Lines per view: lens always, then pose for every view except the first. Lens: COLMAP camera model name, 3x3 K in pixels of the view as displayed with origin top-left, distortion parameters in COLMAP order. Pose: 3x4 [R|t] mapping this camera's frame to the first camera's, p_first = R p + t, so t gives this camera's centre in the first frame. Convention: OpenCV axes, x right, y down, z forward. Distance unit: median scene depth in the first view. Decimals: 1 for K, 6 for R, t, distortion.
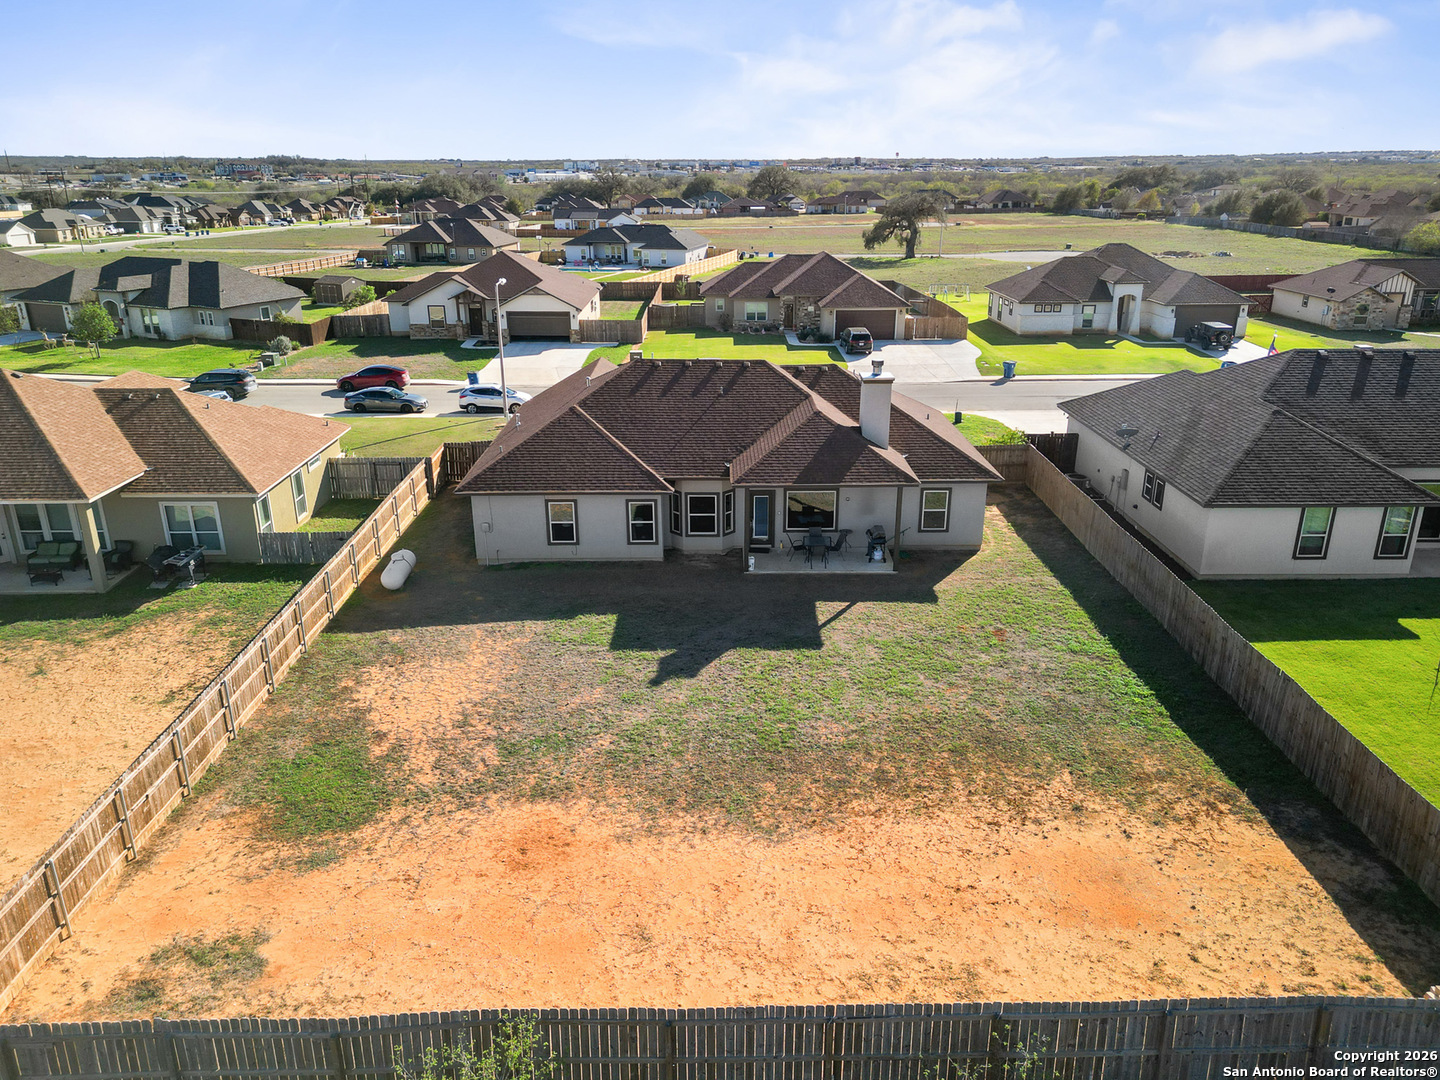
lens RADIAL K [[1004.2, 0, 720.0], [0, 1004.2, 540.0], [0, 0, 1]] dist [0.066171, -0.063567]
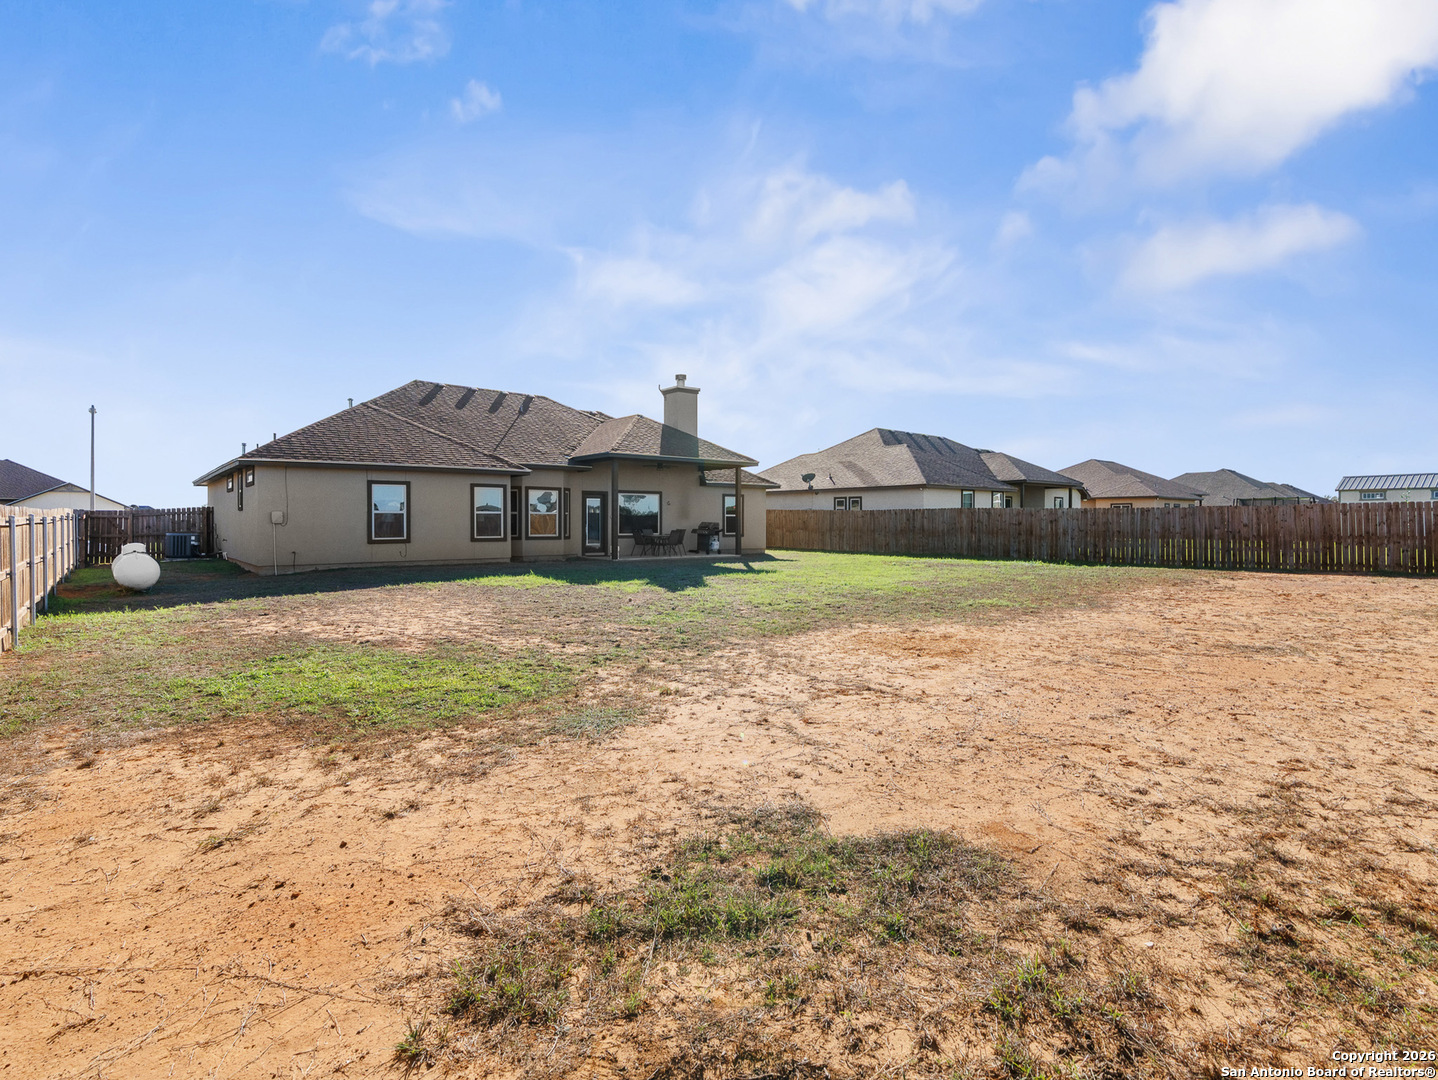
lens RADIAL K [[722.8, 0, 719.0], [0, 722.8, 540.0], [0, 0, 1]] dist [-0.021688, 0.010885]
pose [[0.779509, -0.016787, 0.626166, -0.503214], [0.215716, 0.945688, -0.243189, 0.315815], [-0.588075, 0.324642, 0.740794, 0.734819]]
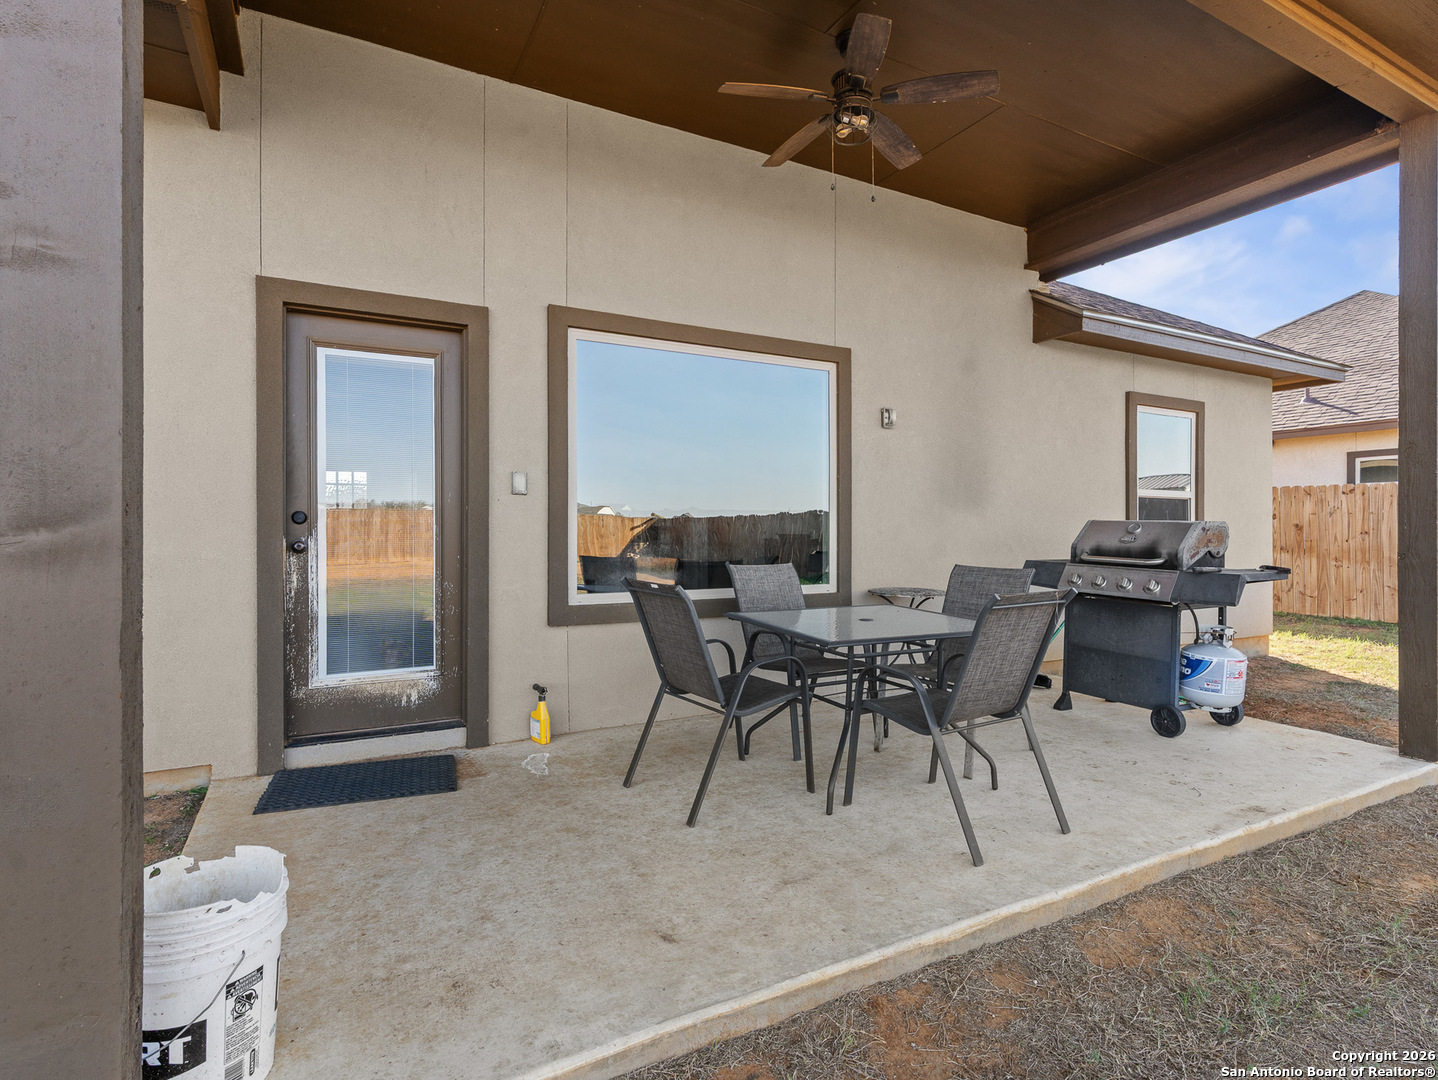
lens RADIAL K [[722.8, 0, 719.0], [0, 722.8, 540.0], [0, 0, 1]] dist [-0.021688, 0.010885]
pose [[0.893261, -0.008601, 0.449456, 0.066481], [0.160993, 0.939621, -0.301981, 0.026880], [-0.419721, 0.342107, 0.840712, 1.540067]]
